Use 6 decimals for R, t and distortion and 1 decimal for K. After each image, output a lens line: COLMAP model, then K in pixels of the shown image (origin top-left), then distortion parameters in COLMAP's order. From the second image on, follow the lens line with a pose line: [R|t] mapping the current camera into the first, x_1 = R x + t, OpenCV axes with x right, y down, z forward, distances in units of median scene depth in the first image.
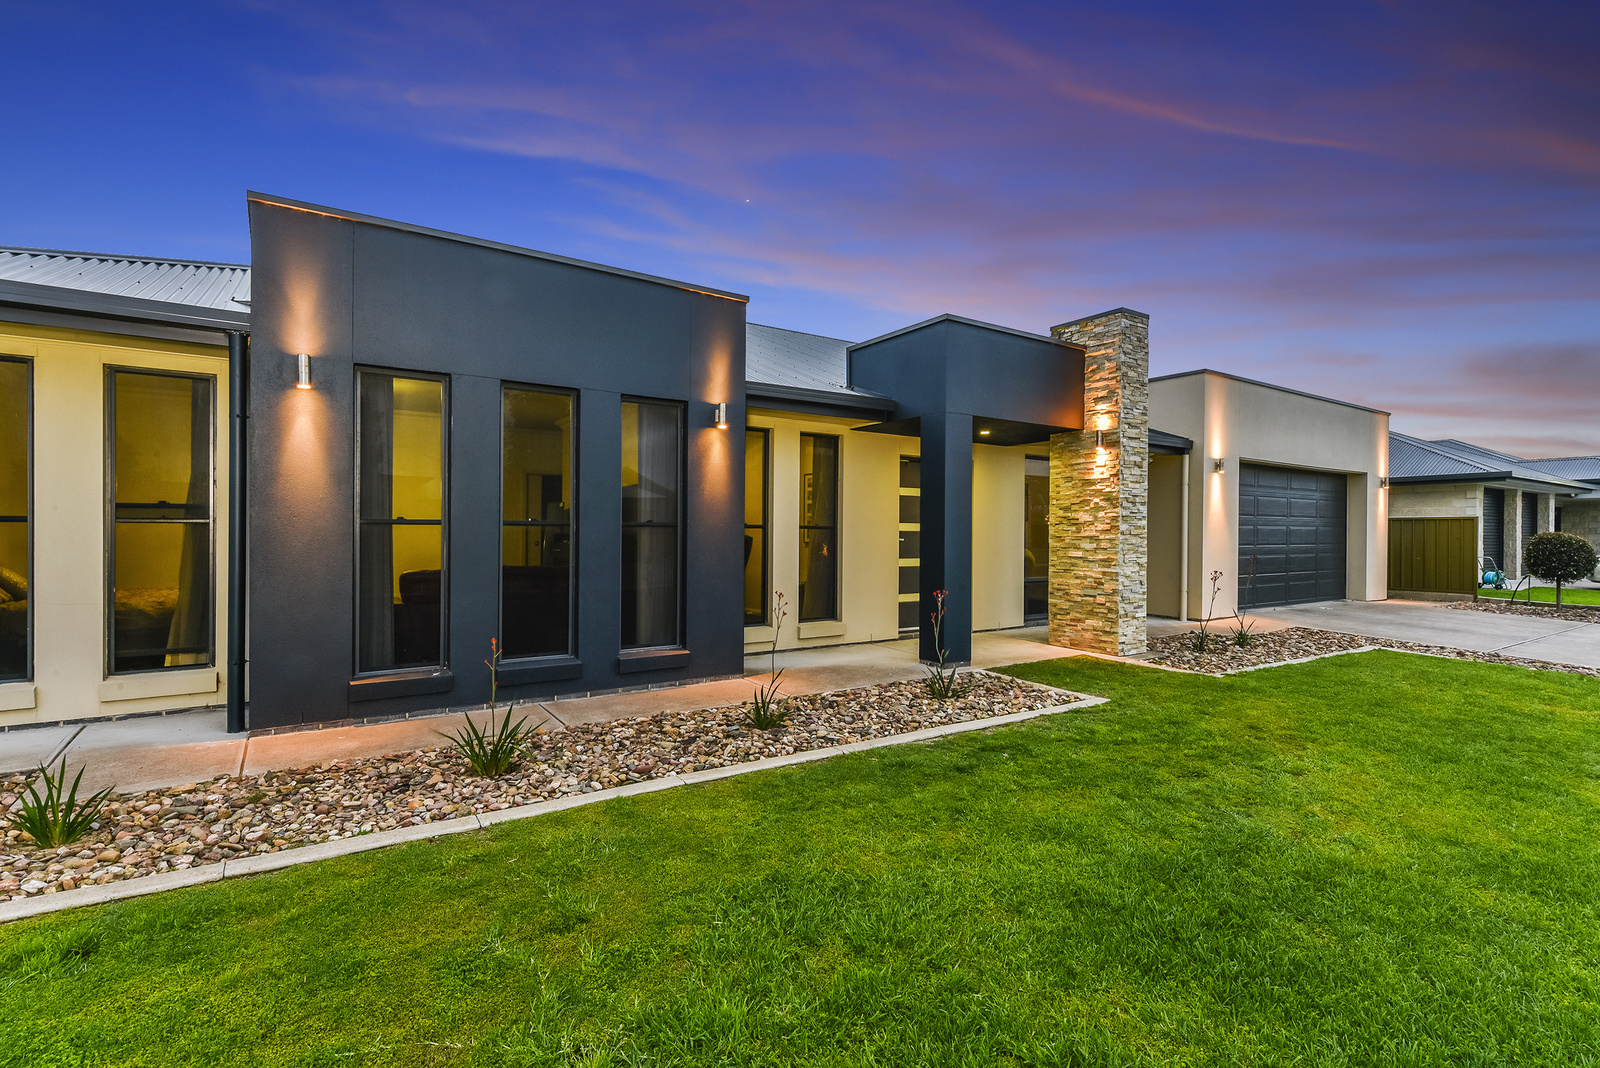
lens RADIAL K [[749.7, 0, 800.0], [0, 749.7, 534.0], [0, 0, 1]] dist [0.001639, 0.000177]
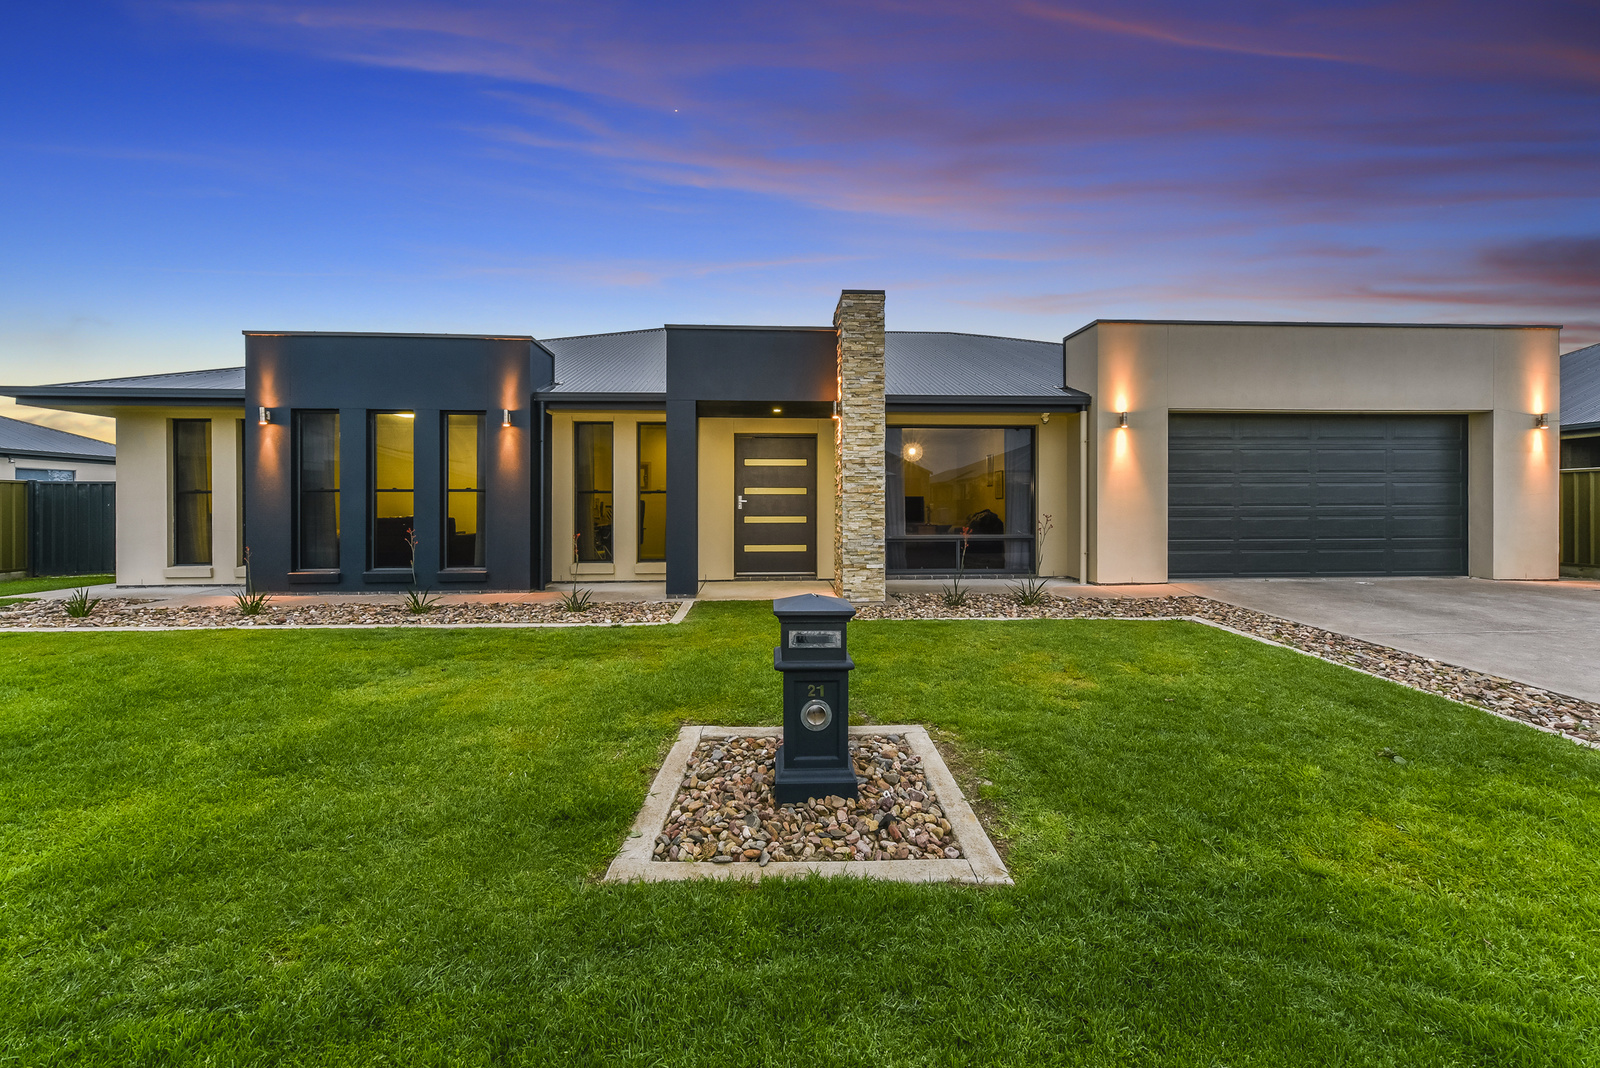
lens RADIAL K [[639.8, 0, 784.6], [0, 639.8, 502.9], [0, 0, 1]] dist [0.001506, 0.000165]
pose [[0.861767, -0.009608, -0.507214, 0.810917], [0.007461, 0.999953, -0.006265, 0.020190], [0.507250, 0.001614, 0.861798, 0.130878]]
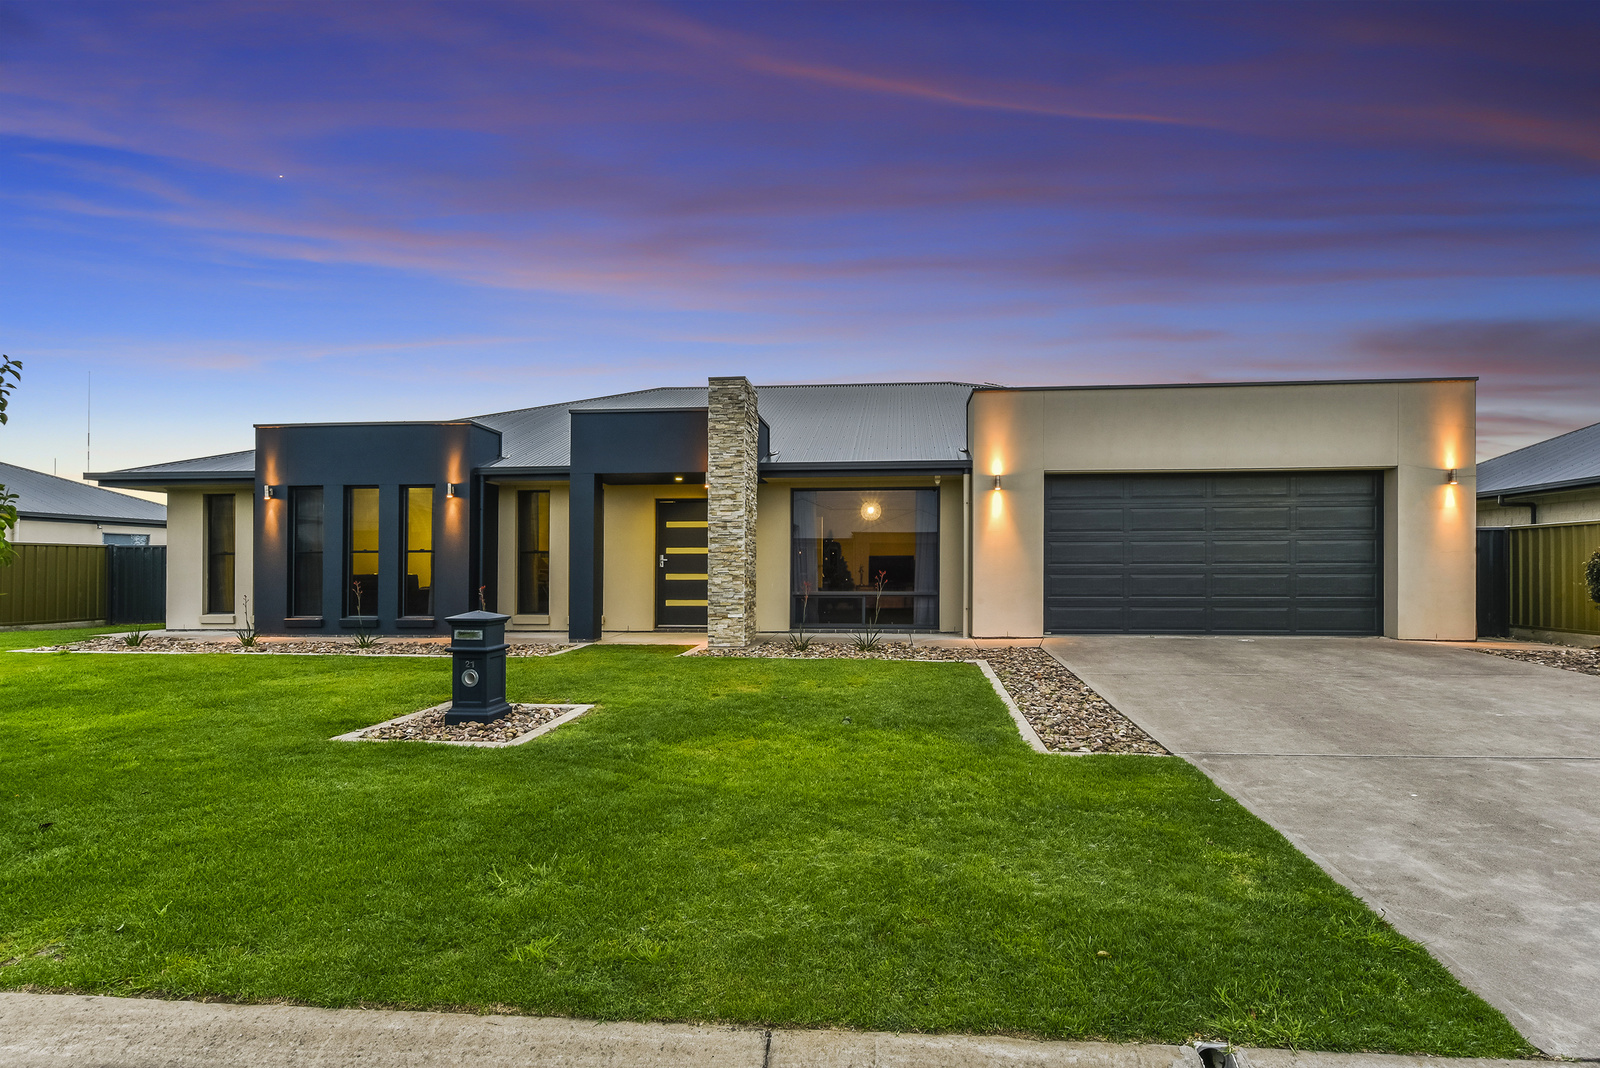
lens RADIAL K [[767.3, 0, 803.2], [0, 767.3, 554.9], [0, 0, 1]] dist [-0.000711, -0.000492]
pose [[0.781038, -0.019419, -0.624182, 1.339744], [0.007526, 0.999736, -0.021687, 0.034036], [0.624439, 0.012241, 0.780978, 0.067719]]
